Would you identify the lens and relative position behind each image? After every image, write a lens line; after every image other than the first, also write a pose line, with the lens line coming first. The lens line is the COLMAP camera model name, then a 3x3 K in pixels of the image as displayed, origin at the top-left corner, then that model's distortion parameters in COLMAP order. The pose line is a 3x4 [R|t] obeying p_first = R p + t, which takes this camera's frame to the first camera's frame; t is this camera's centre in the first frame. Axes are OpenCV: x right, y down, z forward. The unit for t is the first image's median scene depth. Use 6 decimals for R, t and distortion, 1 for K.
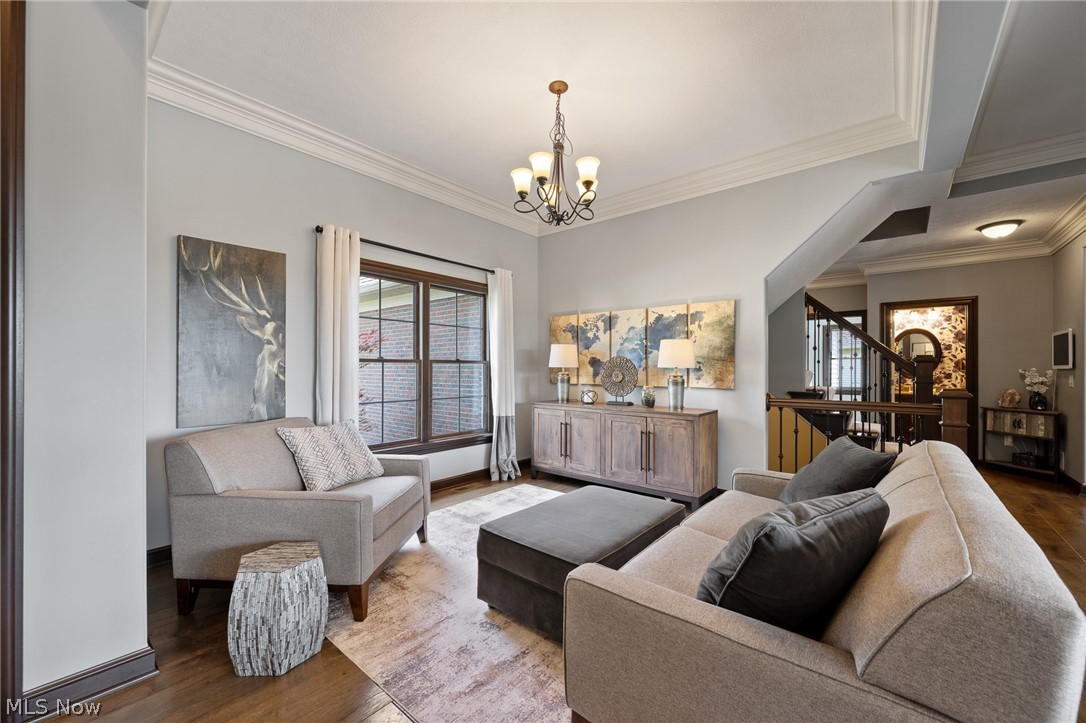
lens RADIAL K [[421.1, 0, 541.3], [0, 421.1, 367.0], [0, 0, 1]] dist [-0.000024, -0.000078]
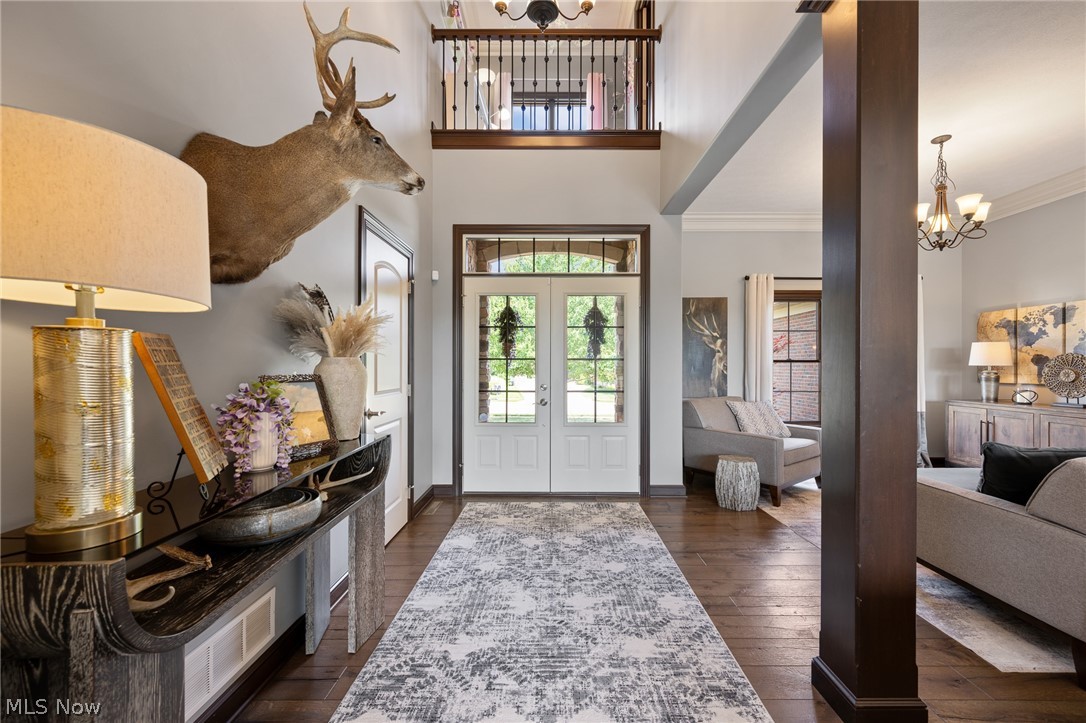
lens RADIAL K [[431.2, 0, 553.4], [0, 431.2, 367.0], [0, 0, 1]] dist [-0.000469, -0.000262]
pose [[0.646259, -0.000424, -0.763118, 0.194856], [0.002935, 0.999994, 0.001929, -0.001037], [0.763113, -0.003486, 0.646256, -0.495363]]
